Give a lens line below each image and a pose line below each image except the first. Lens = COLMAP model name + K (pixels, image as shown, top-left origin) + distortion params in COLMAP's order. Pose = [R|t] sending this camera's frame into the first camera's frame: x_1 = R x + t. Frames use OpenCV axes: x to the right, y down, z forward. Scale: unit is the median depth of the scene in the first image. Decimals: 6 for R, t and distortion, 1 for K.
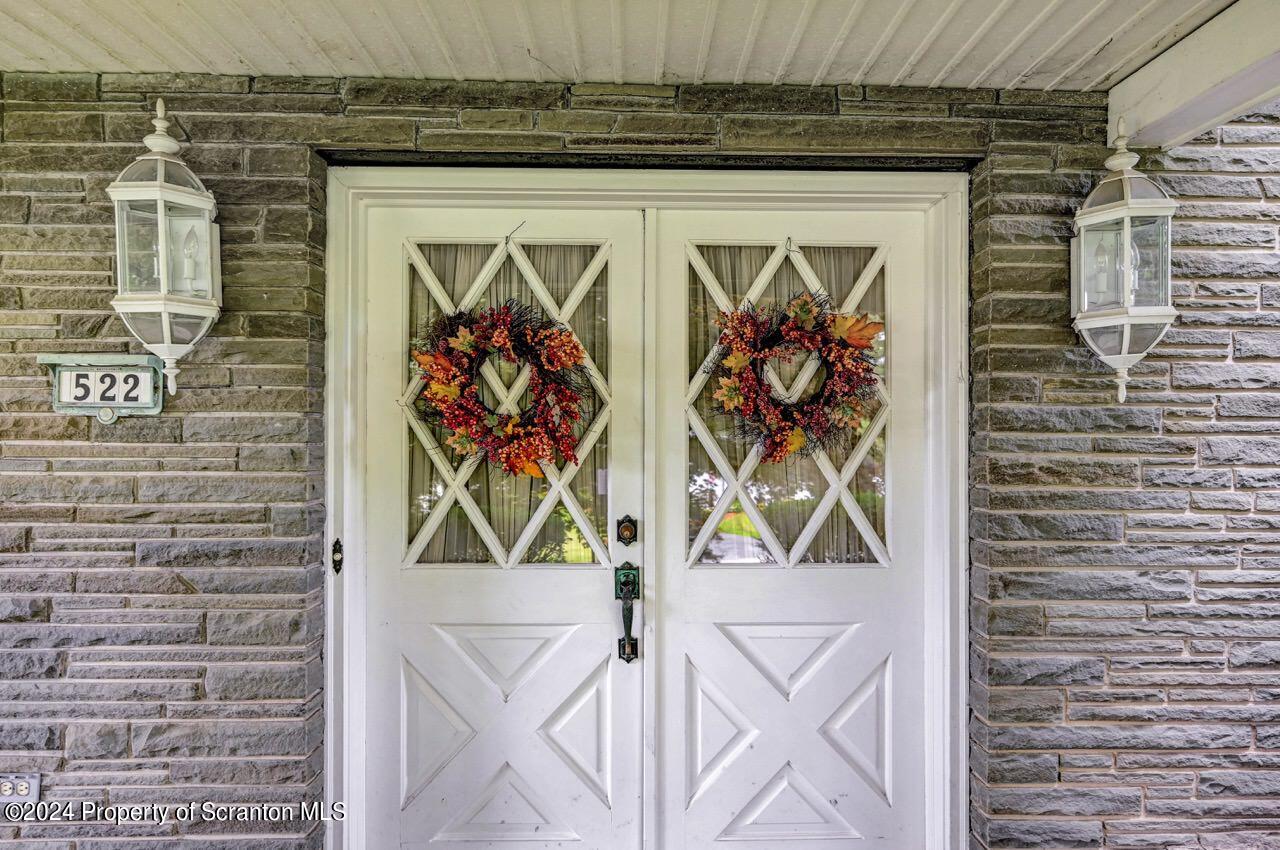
lens RADIAL K [[712.8, 0, 639.3], [0, 712.8, 435.2], [0, 0, 1]] dist [-0.000096, -0.000680]
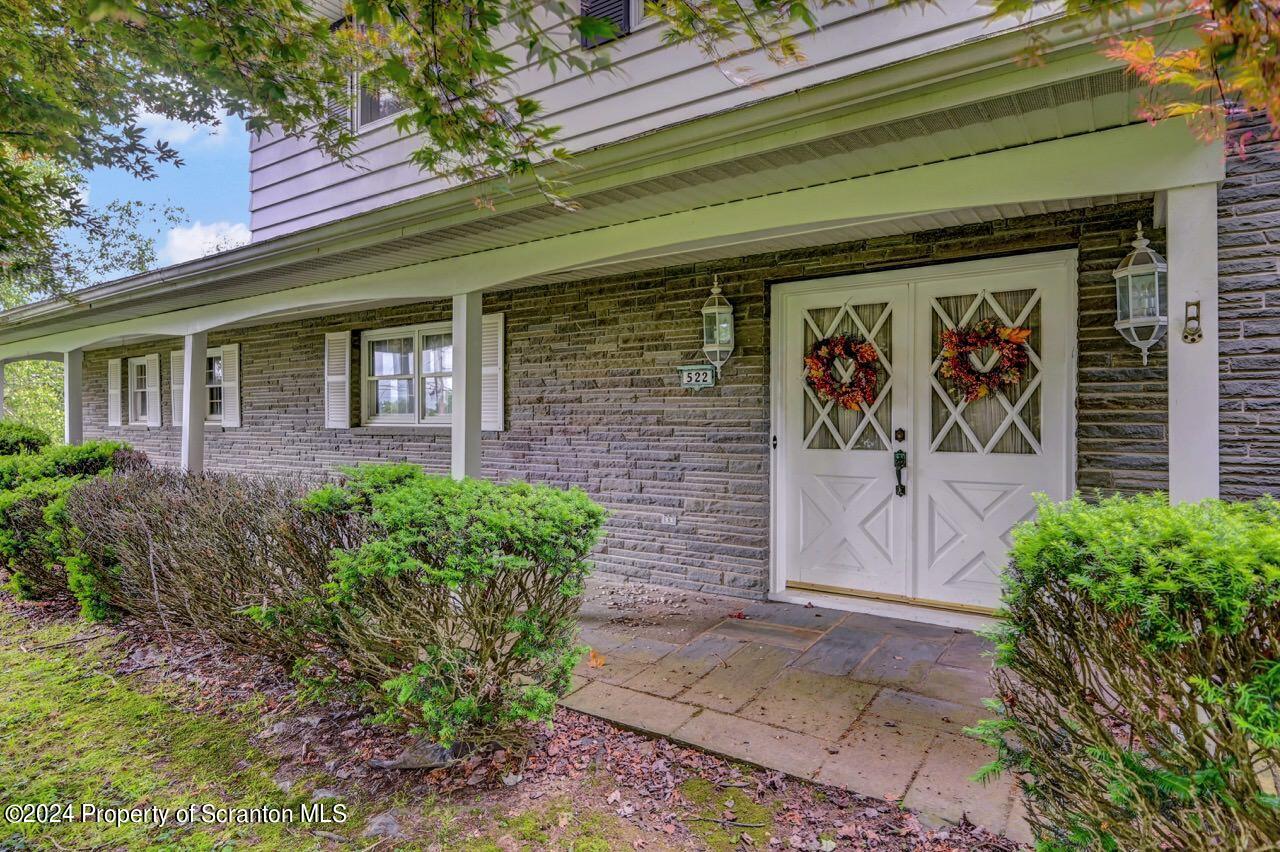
lens RADIAL K [[712.8, 0, 639.3], [0, 712.8, 436.2], [0, 0, 1]] dist [-0.000096, -0.000680]
pose [[0.810953, 0.010336, -0.585021, 0.657176], [0.003803, 0.999730, 0.022935, 0.092637], [0.585099, -0.020824, 0.810694, -1.310524]]
